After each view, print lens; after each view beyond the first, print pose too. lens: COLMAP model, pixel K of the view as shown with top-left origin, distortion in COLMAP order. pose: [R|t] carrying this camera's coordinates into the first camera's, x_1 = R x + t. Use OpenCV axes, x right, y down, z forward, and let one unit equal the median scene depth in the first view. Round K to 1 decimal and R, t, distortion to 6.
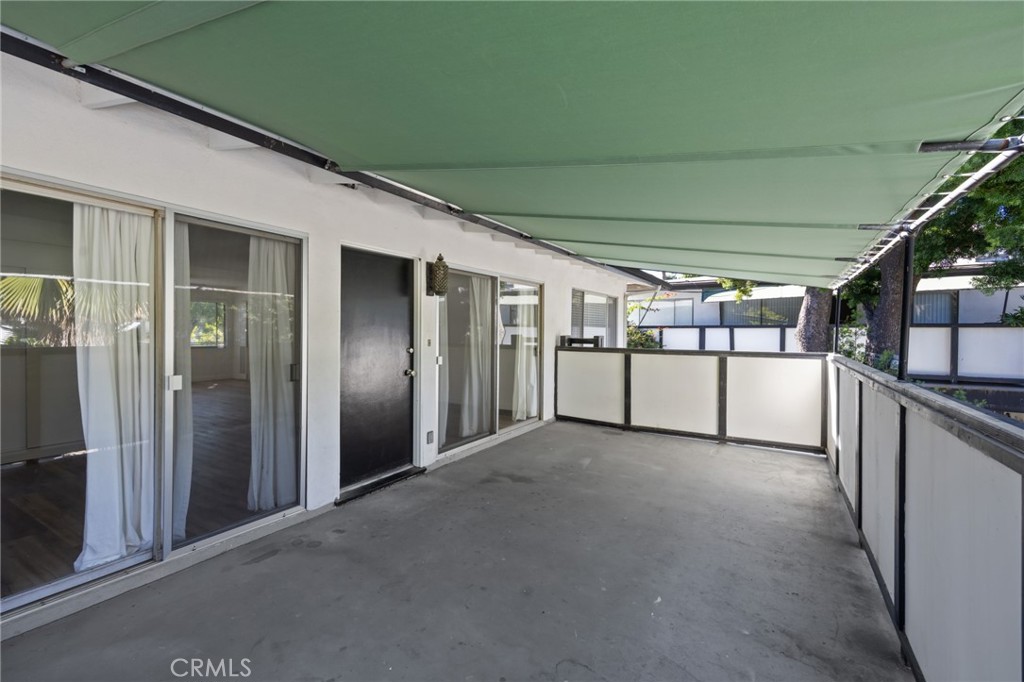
lens RADIAL K [[425.8, 0, 515.4], [0, 425.8, 331.5], [0, 0, 1]] dist [0.006097, -0.000516]
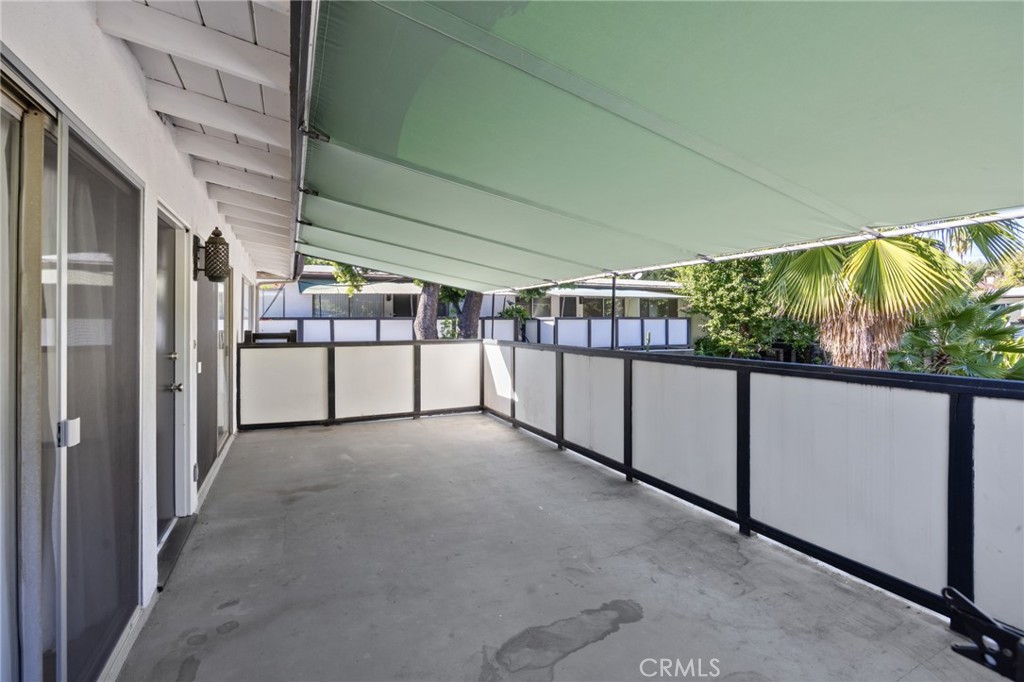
lens RADIAL K [[450.1, 0, 505.6], [0, 450.1, 319.4], [0, 0, 1]] dist [-0.017247, 0.000118]
pose [[0.553024, -0.001055, 0.833165, -0.545684], [0.005252, 0.999984, -0.002221, -0.011852], [-0.833149, 0.005604, 0.553020, 0.124376]]
